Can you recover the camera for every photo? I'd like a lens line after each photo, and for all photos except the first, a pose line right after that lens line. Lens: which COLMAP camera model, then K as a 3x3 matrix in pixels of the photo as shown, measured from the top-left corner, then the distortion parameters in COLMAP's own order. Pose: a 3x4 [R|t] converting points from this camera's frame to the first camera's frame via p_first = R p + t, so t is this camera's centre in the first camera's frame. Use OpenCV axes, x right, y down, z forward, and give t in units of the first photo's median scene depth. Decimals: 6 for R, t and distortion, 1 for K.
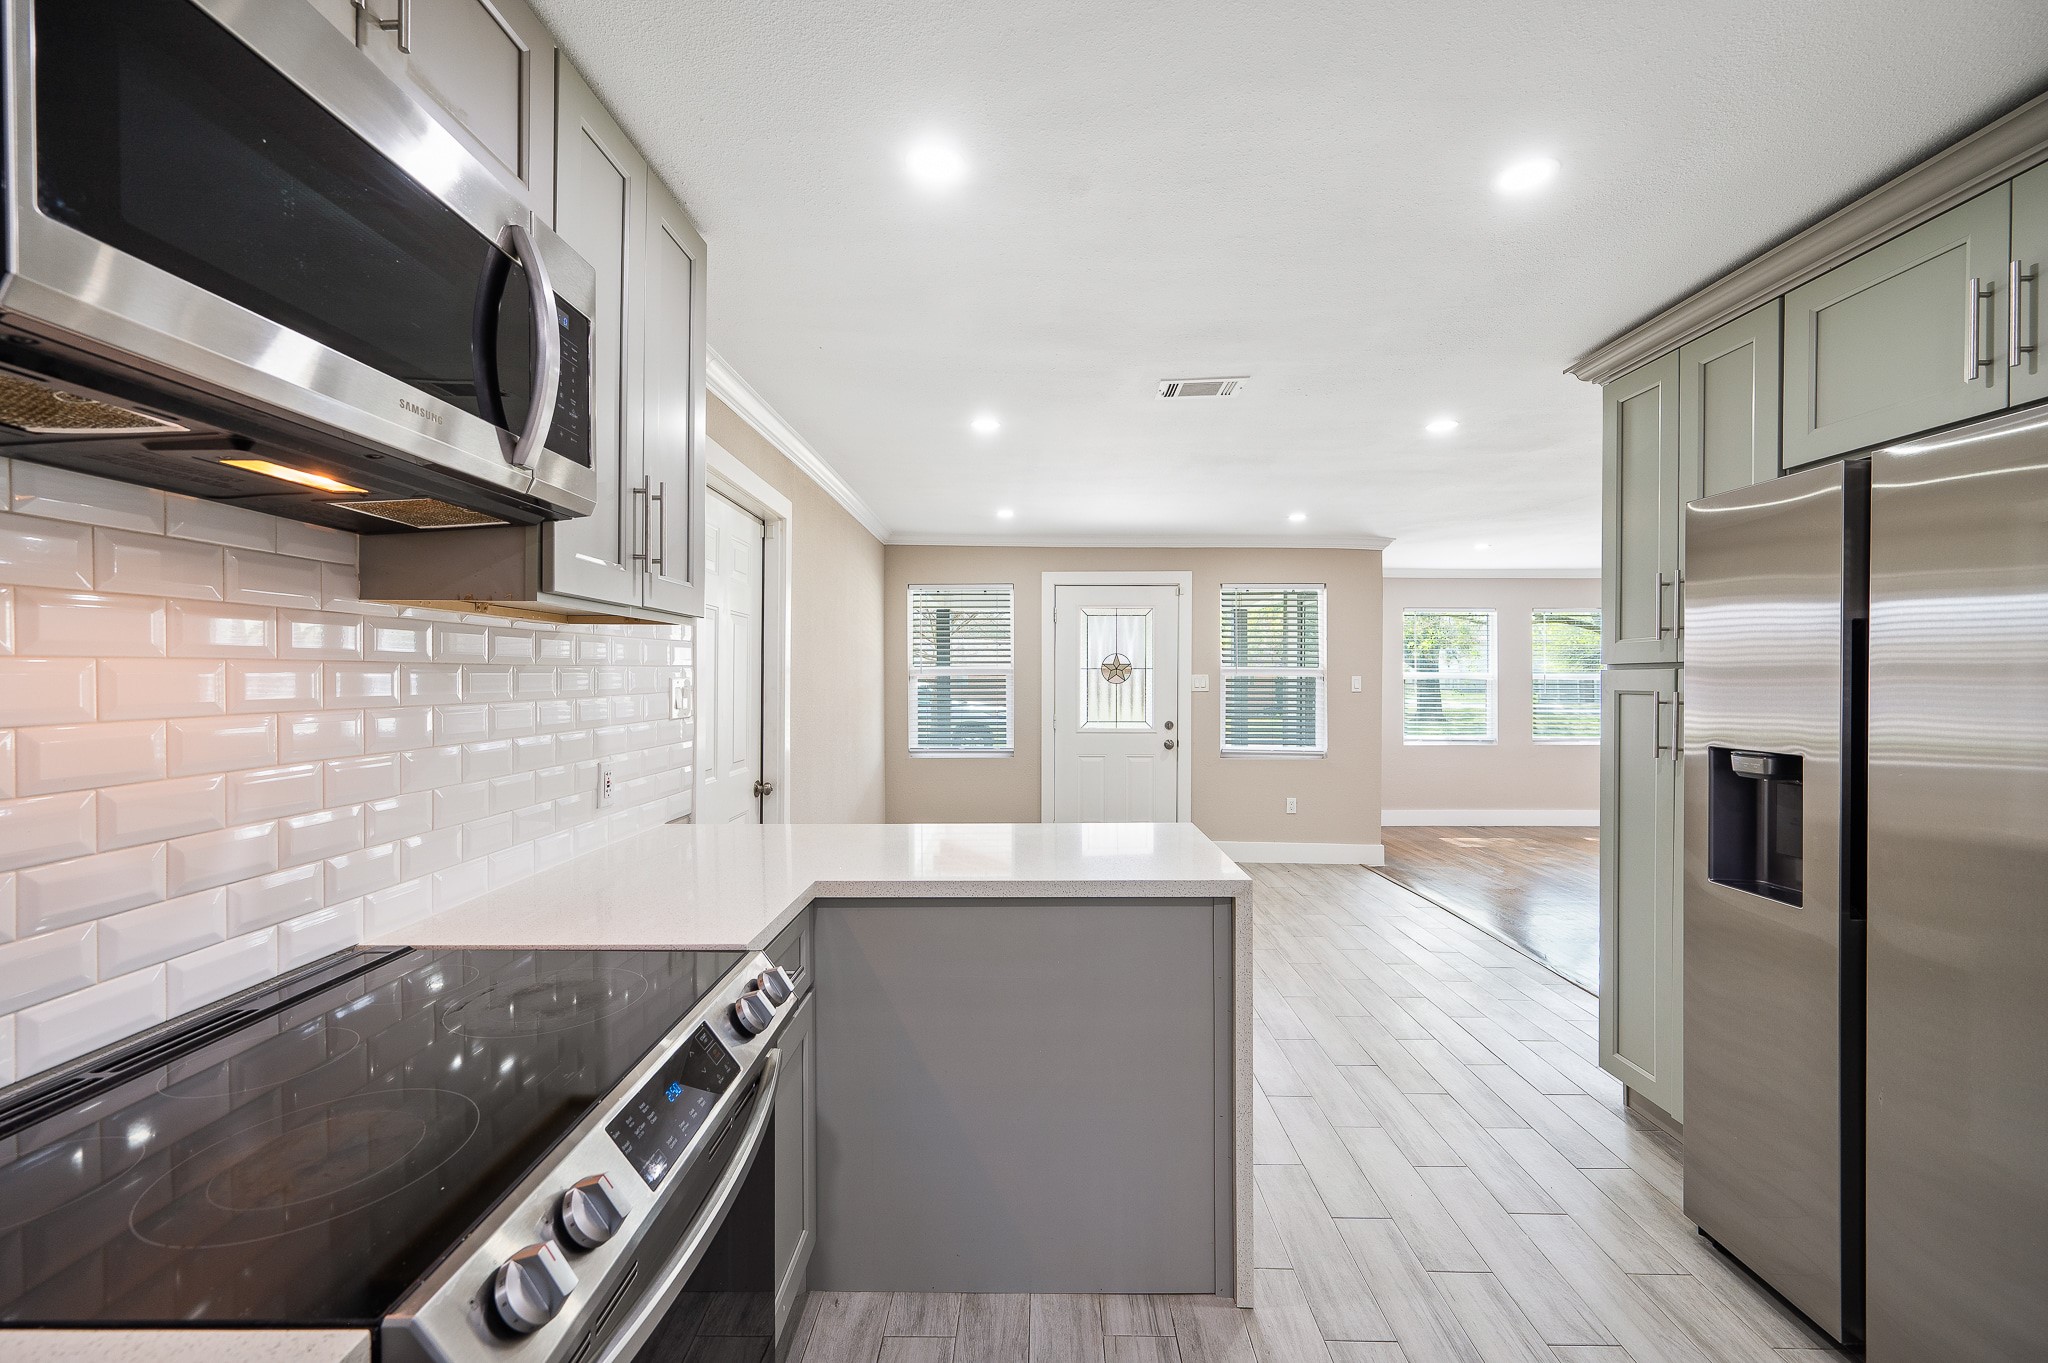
lens RADIAL K [[820.8, 0, 1030.3], [0, 820.8, 676.7], [0, 0, 1]] dist [0.001125, -0.000173]
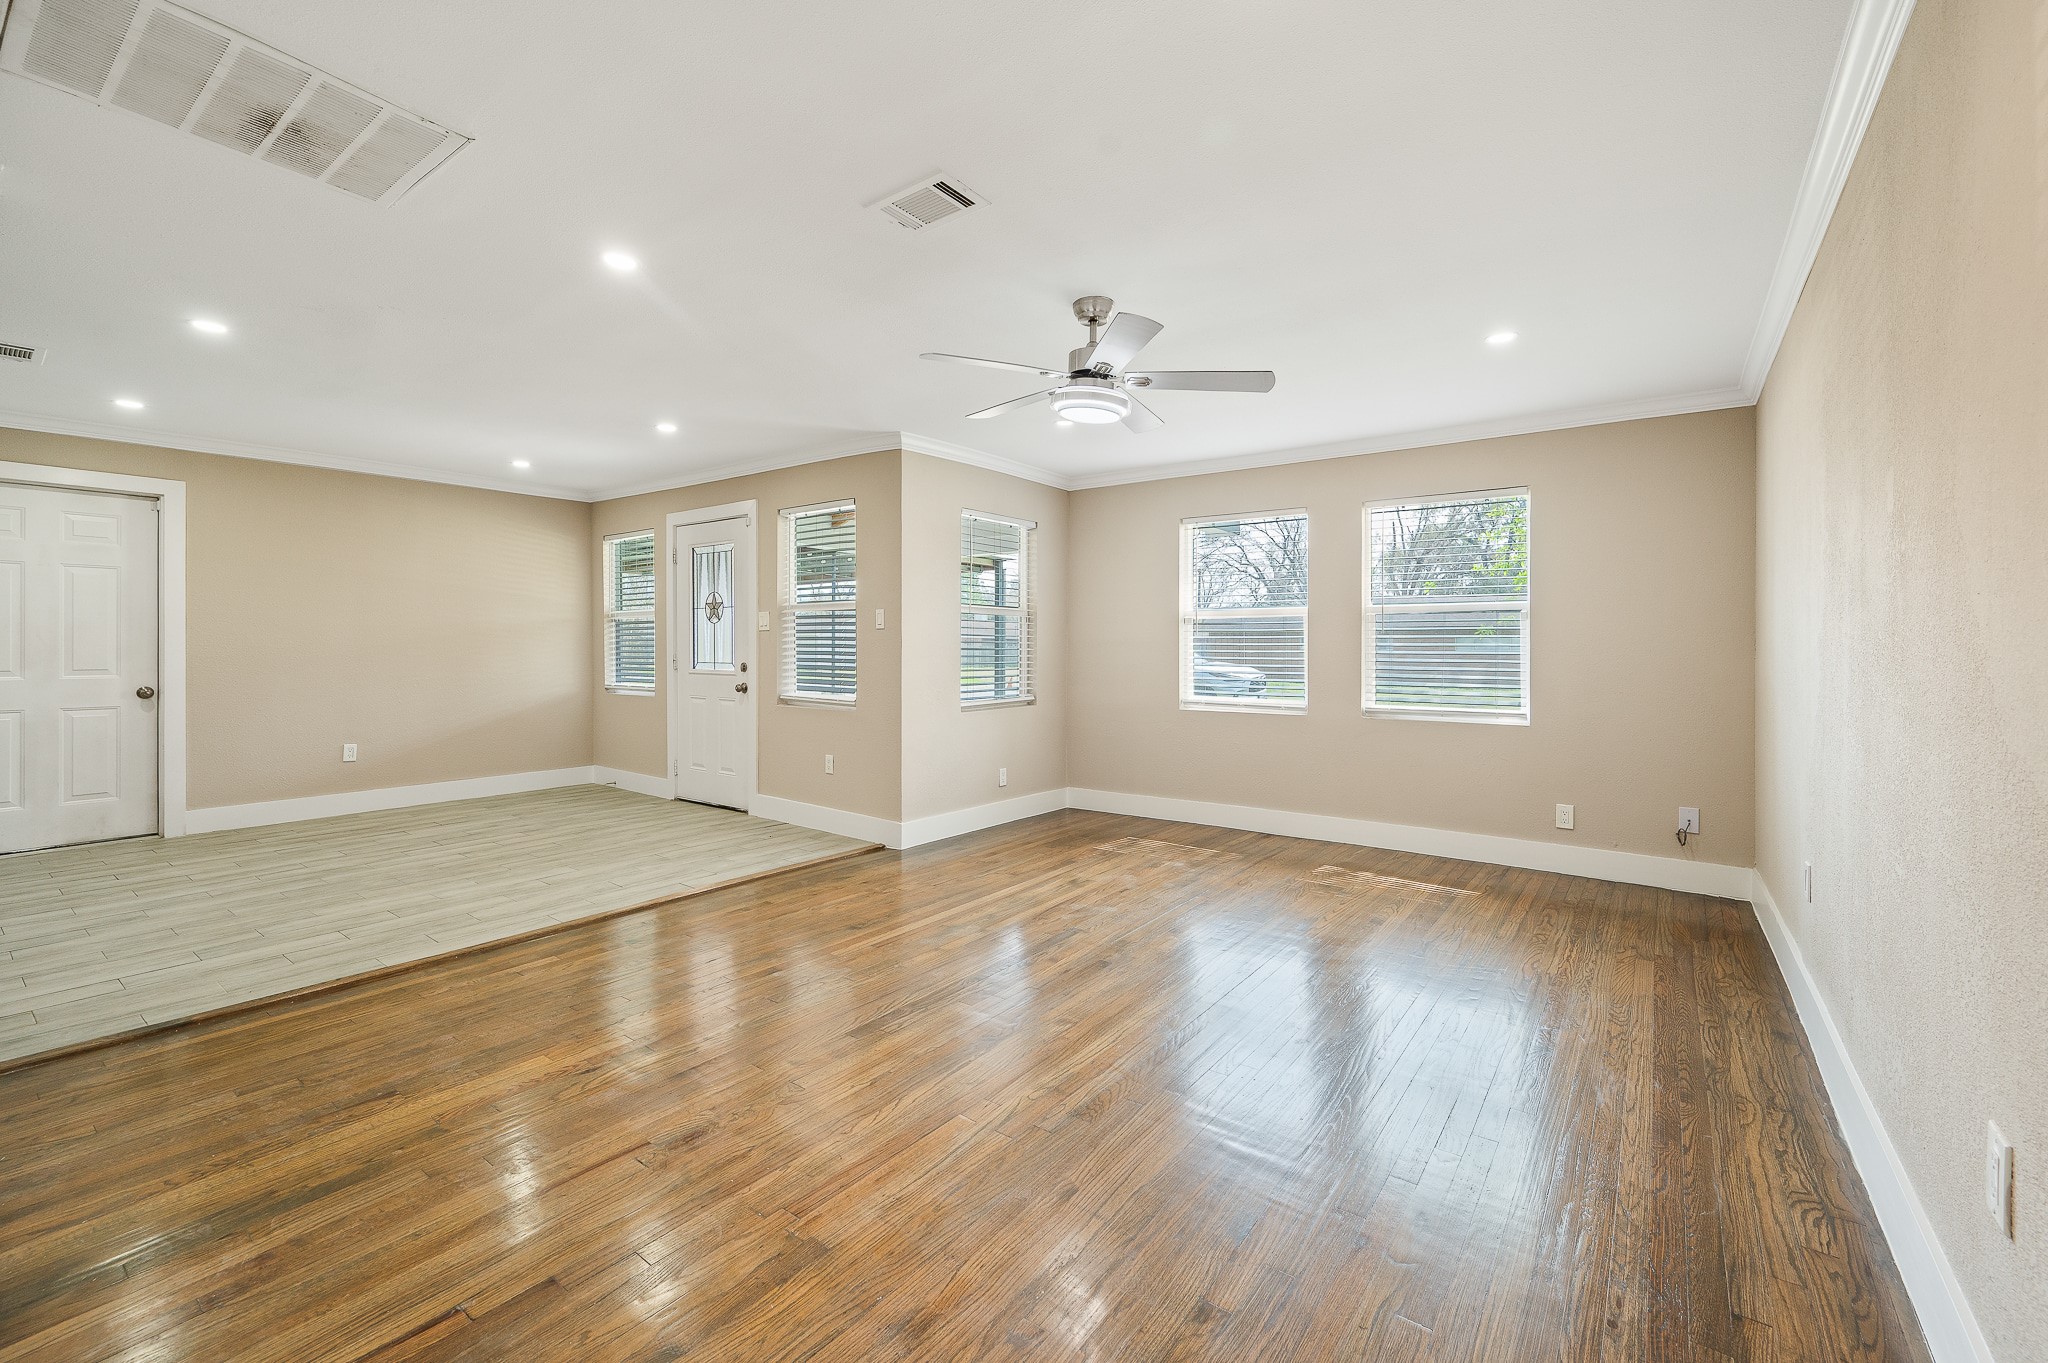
lens RADIAL K [[848.4, 0, 1060.7], [0, 848.4, 653.2], [0, 0, 1]] dist [-0.002258, -0.000453]
pose [[0.818842, 0.003800, -0.574006, 1.013895], [0.002256, 0.999949, 0.009839, 0.034571], [0.574014, -0.009351, 0.818792, 0.420838]]
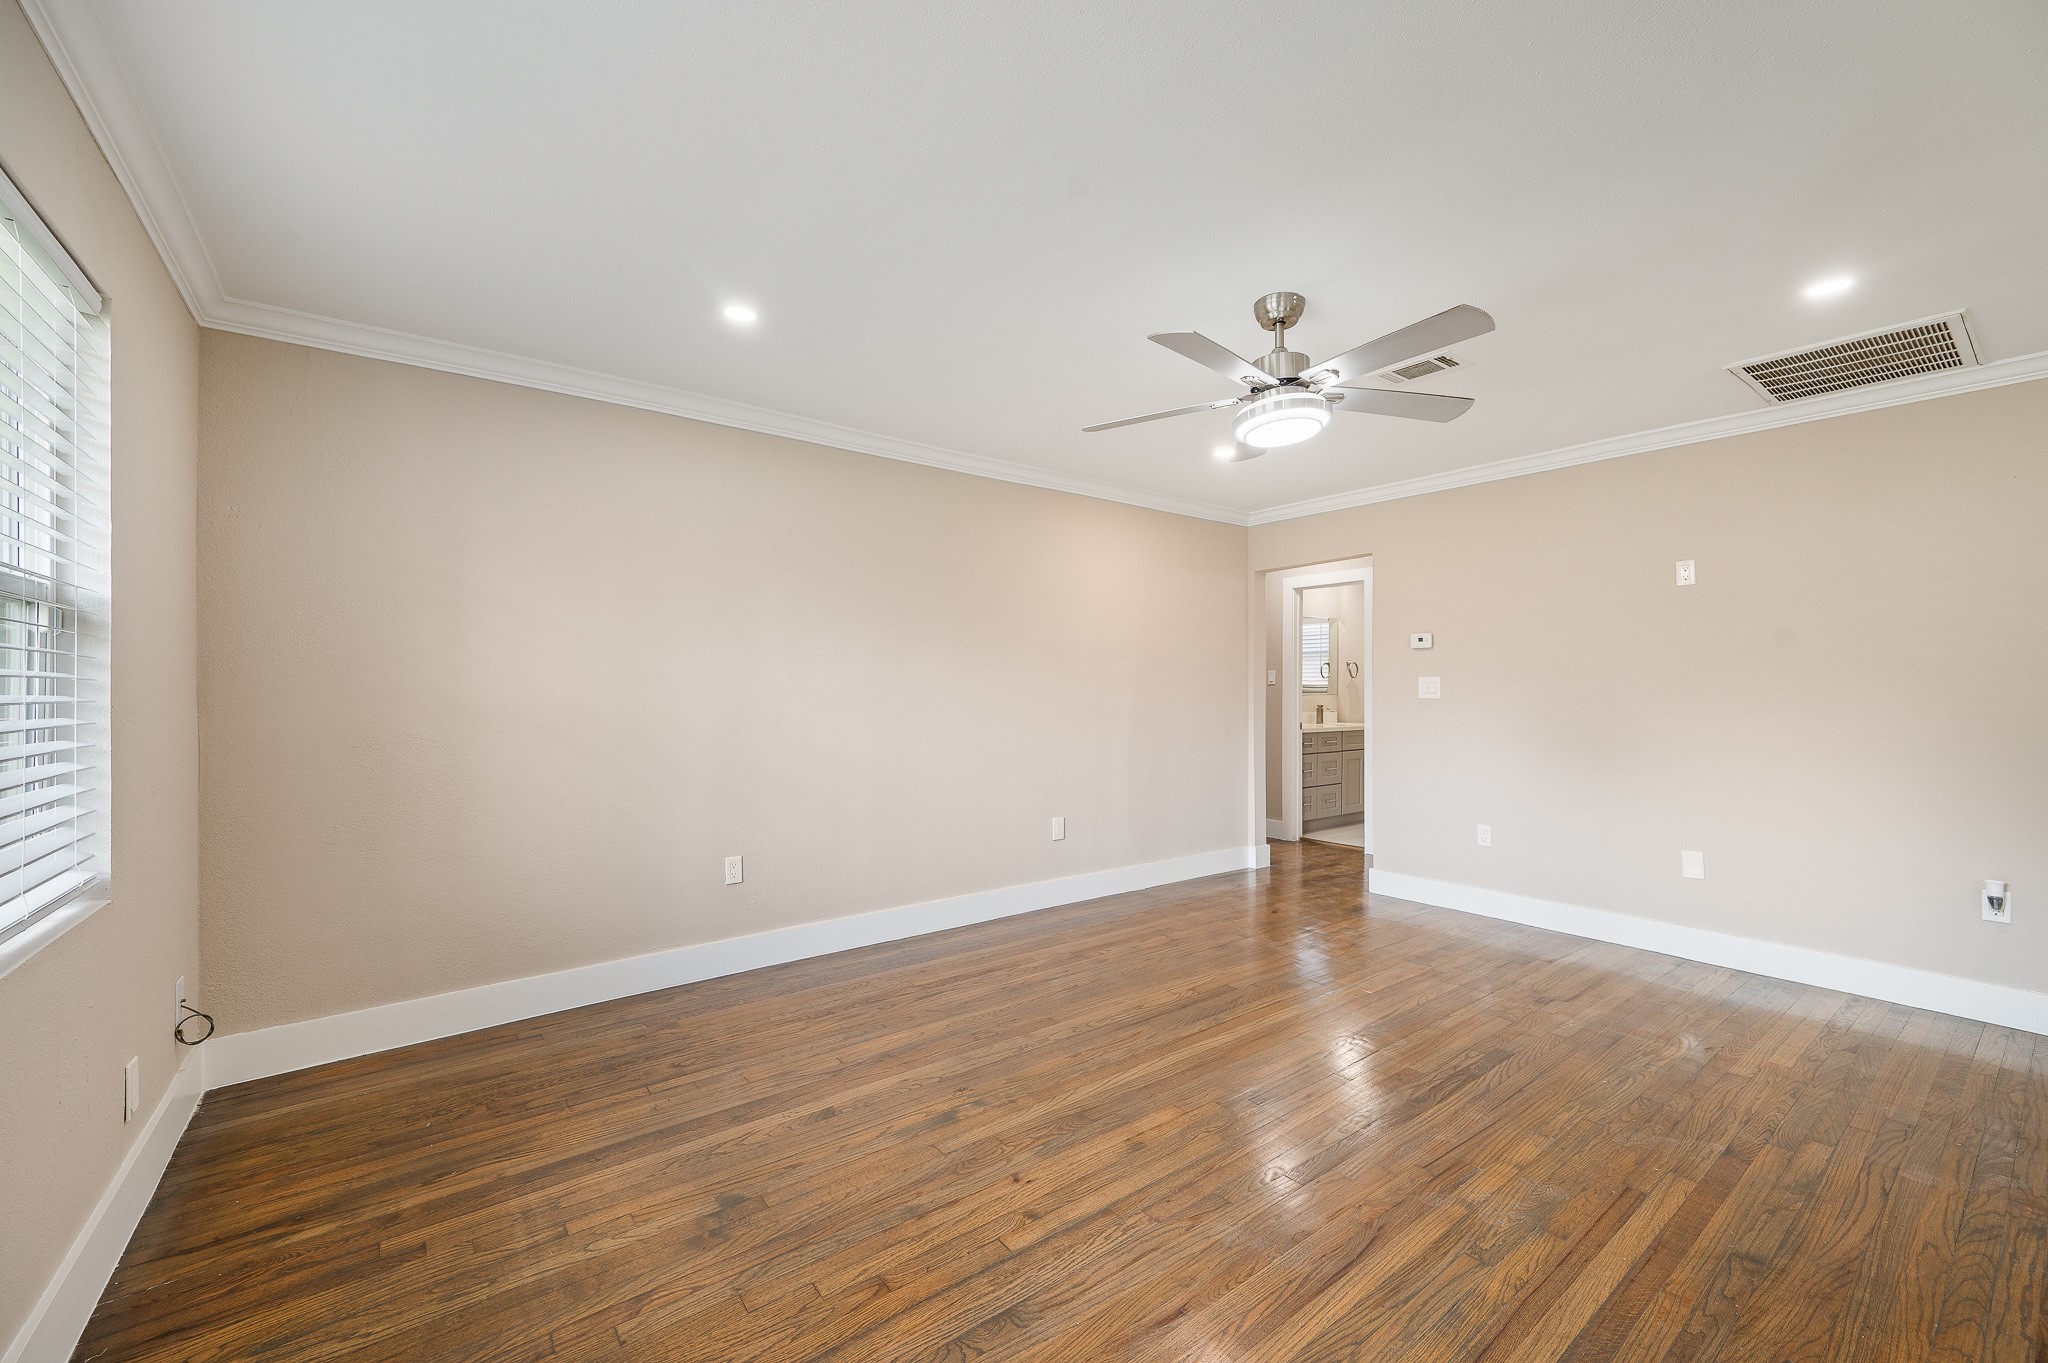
lens RADIAL K [[817.3, 0, 1020.1], [0, 817.3, 695.5], [0, 0, 1]] dist [0.001646, 0.000091]
pose [[-0.610829, -0.007877, 0.791723, 0.496588], [-0.008505, 0.999958, 0.003387, 0.030470], [-0.791717, -0.004664, -0.610870, 1.195036]]
